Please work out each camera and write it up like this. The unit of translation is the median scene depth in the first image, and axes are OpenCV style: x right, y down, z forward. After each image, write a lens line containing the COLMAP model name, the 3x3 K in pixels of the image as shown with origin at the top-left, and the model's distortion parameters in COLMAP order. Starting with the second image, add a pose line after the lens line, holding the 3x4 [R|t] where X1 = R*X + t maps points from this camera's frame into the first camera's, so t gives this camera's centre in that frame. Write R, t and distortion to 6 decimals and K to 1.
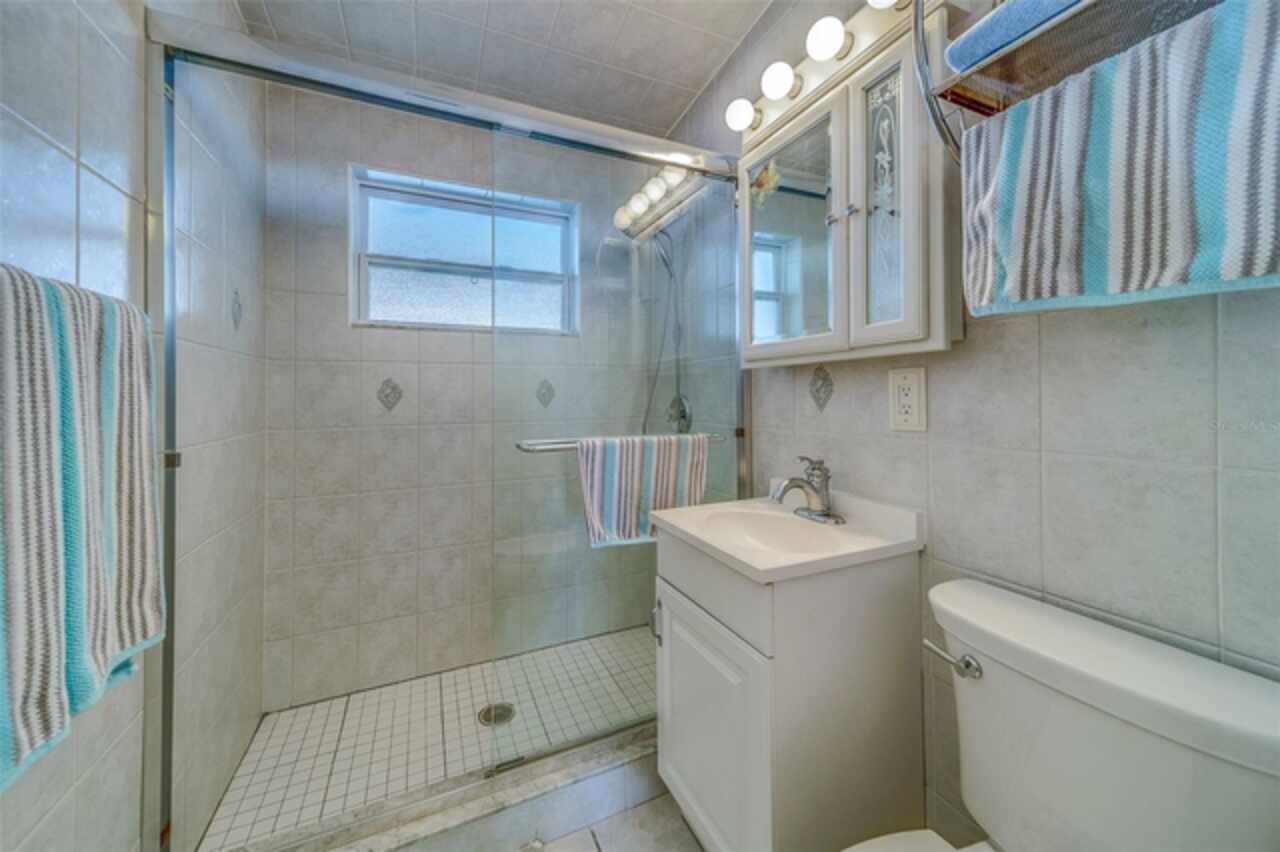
lens RADIAL K [[499.9, 0, 684.4], [0, 499.9, 389.8], [0, 0, 1]] dist [0.000667, 0.000082]
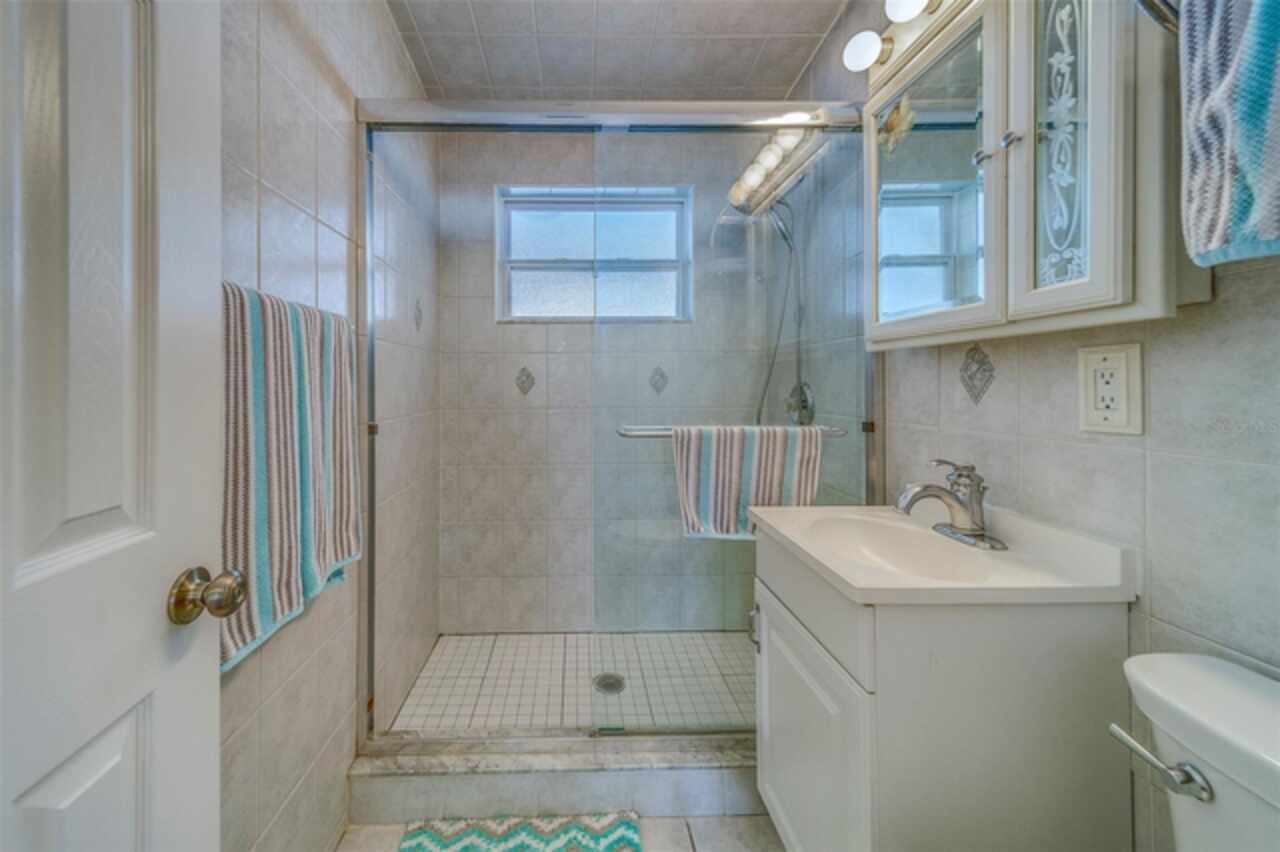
lens RADIAL K [[518.8, 0, 594.4], [0, 518.8, 382.5], [0, 0, 1]] dist [0.000564, -0.000640]
pose [[0.896538, 0.002624, -0.442960, 0.104377], [0.002065, 0.999947, 0.010103, 0.000308], [0.442963, -0.009973, 0.896485, 0.007647]]
